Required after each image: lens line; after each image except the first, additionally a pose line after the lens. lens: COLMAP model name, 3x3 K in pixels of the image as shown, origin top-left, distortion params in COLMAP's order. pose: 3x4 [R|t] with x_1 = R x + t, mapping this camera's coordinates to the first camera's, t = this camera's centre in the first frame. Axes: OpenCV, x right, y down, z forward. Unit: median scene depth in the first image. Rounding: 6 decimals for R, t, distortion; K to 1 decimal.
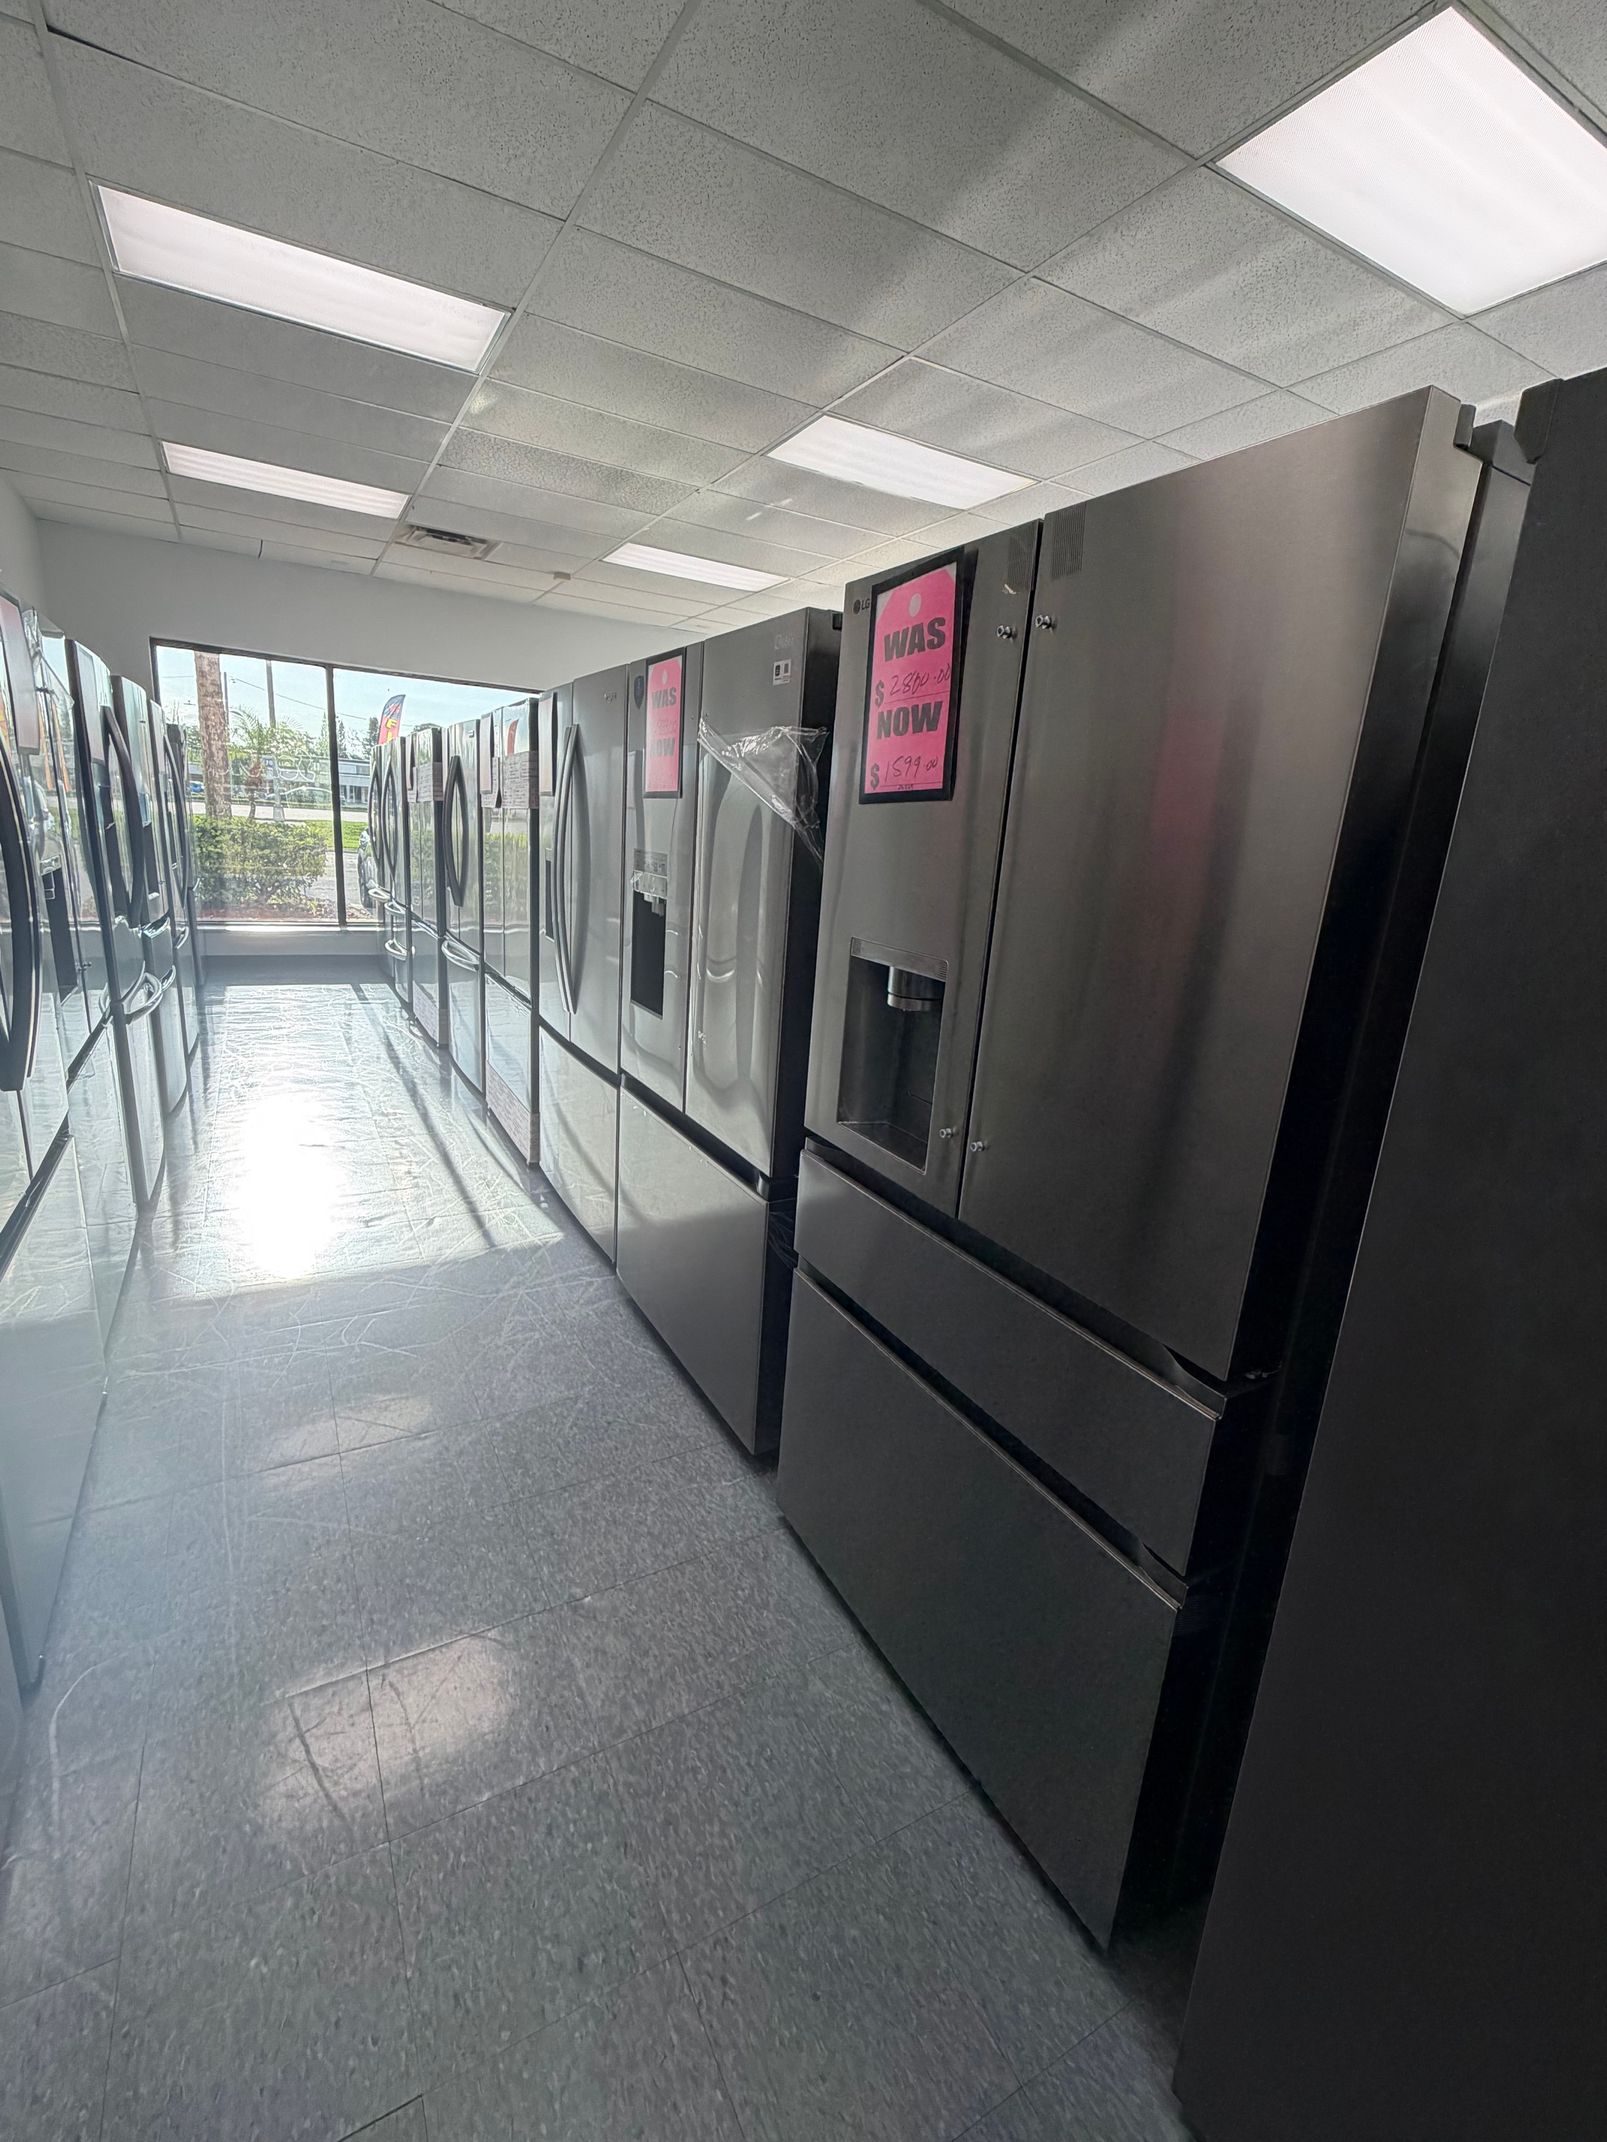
lens RADIAL K [[942.3, 0, 803.0], [0, 942.3, 1065.4], [0, 0, 1]] dist [0.001507, -0.001050]
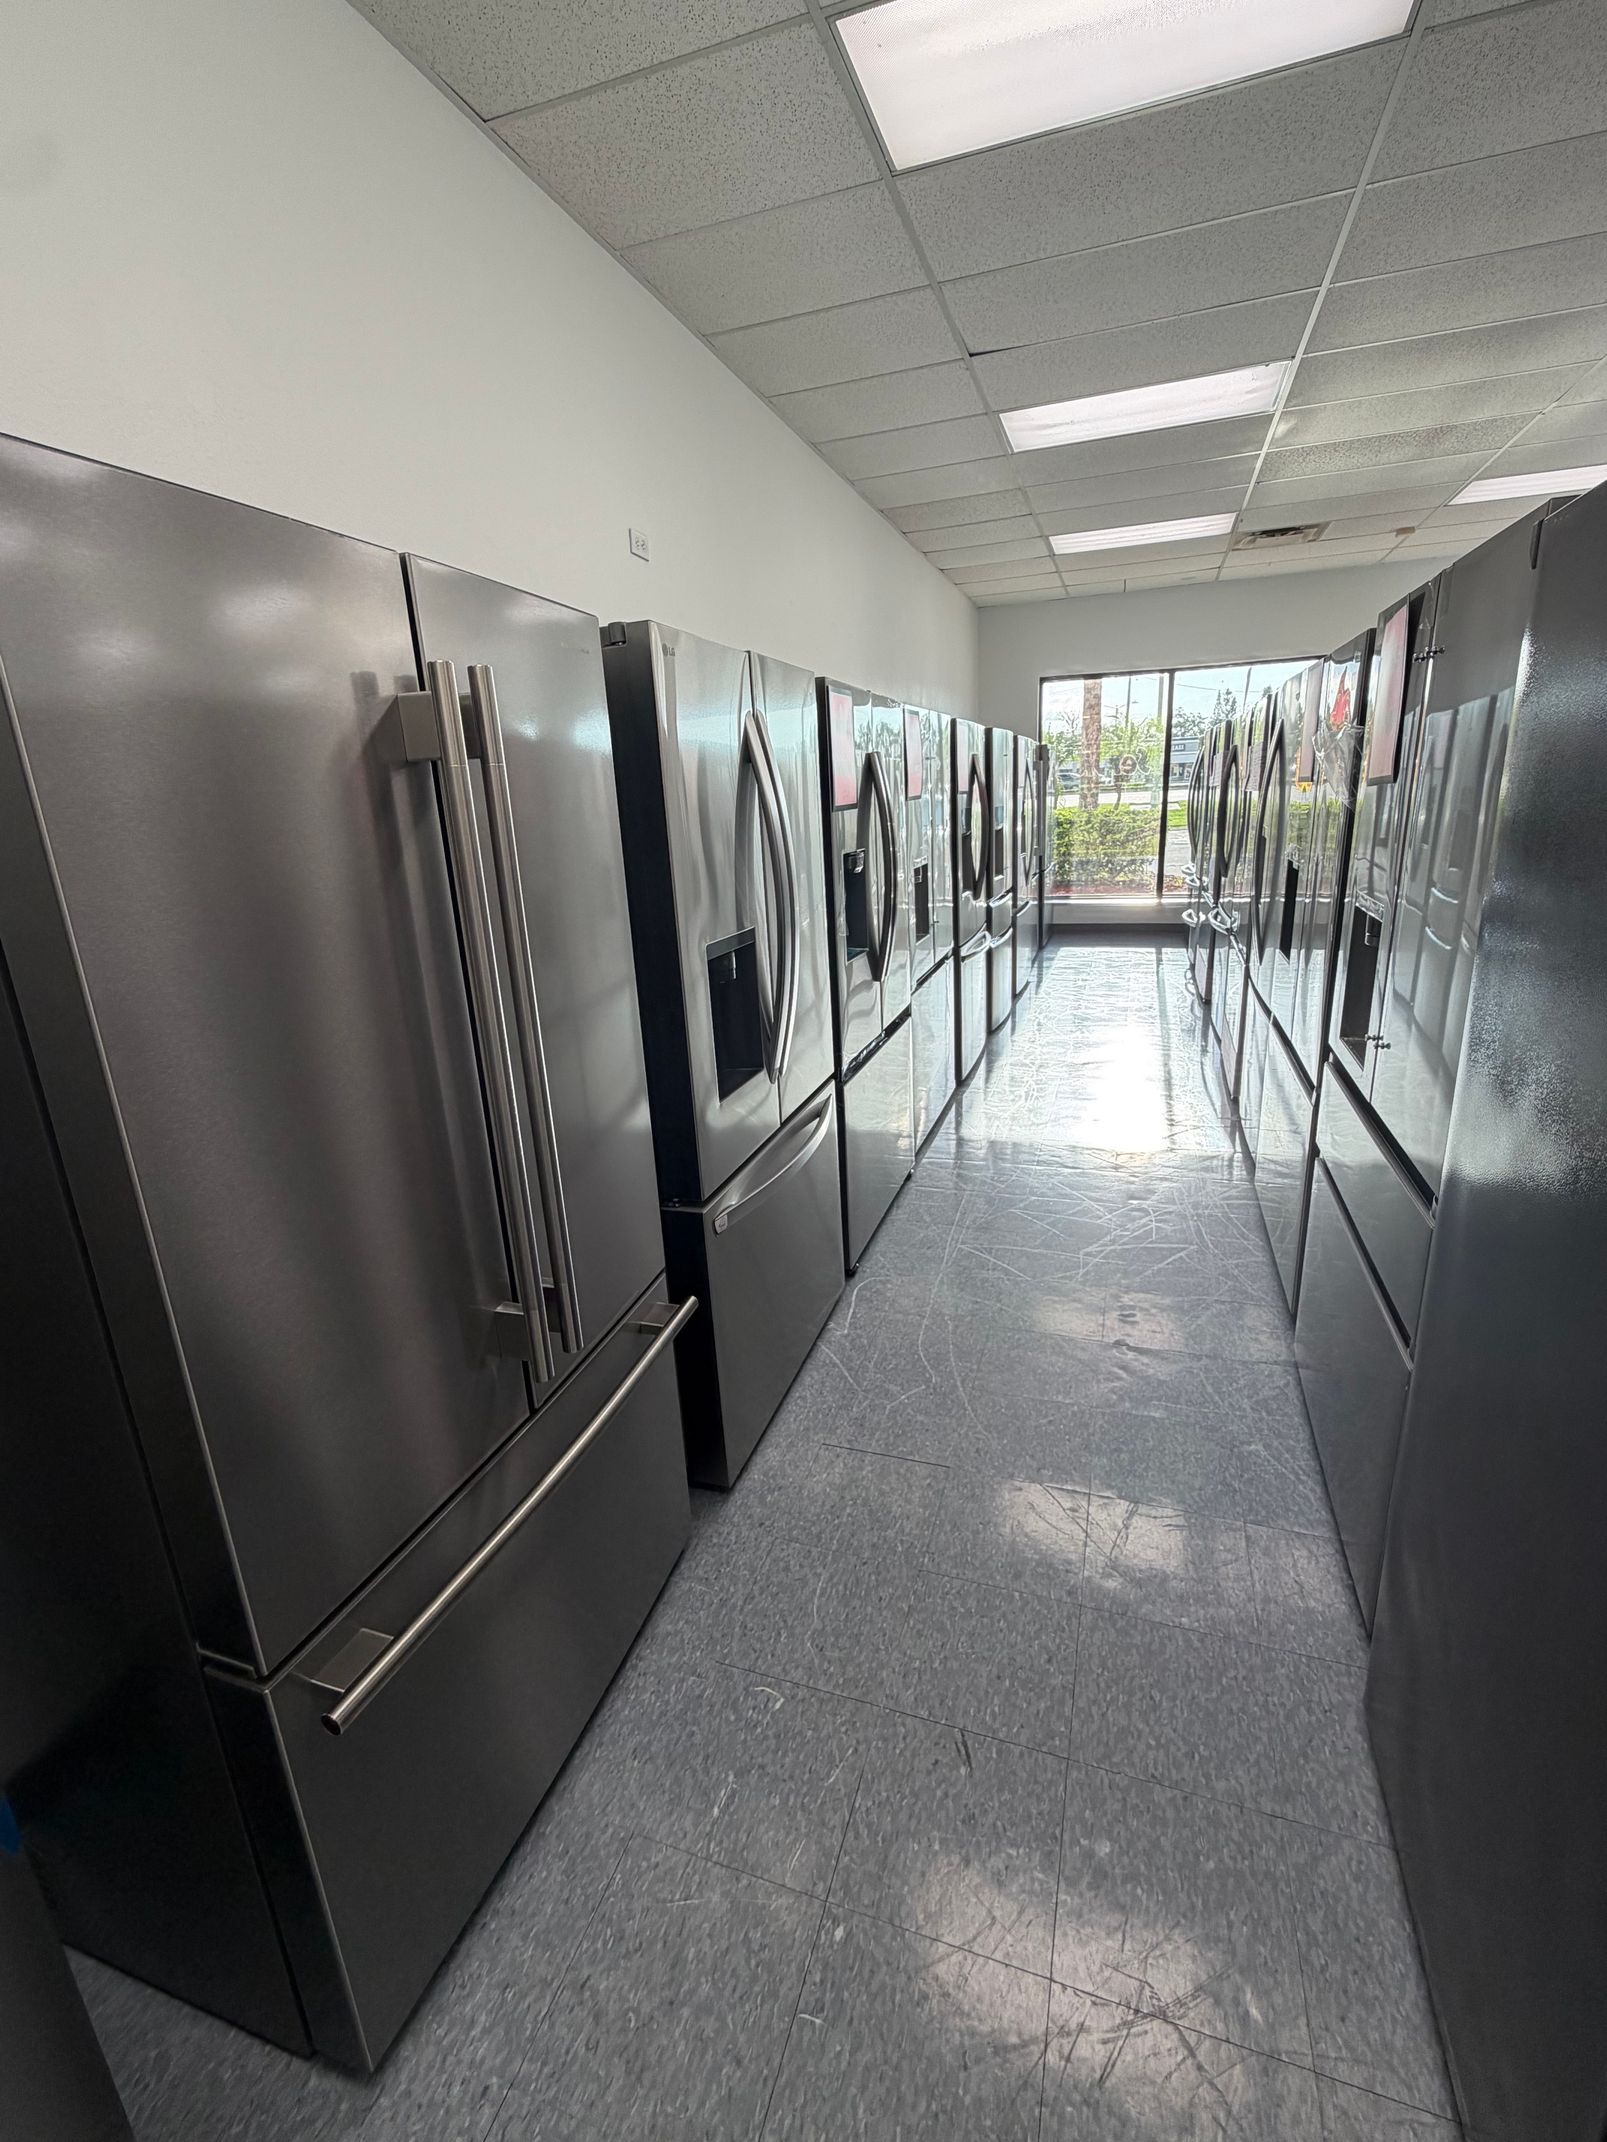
lens RADIAL K [[942.3, 0, 803.0], [0, 942.3, 1065.4], [0, 0, 1]] dist [0.001507, -0.001050]
pose [[0.656368, 0.114909, -0.745639, 0.181033], [-0.094803, 0.993061, 0.069587, 0.026621], [0.748461, 0.025014, 0.662707, -0.136367]]
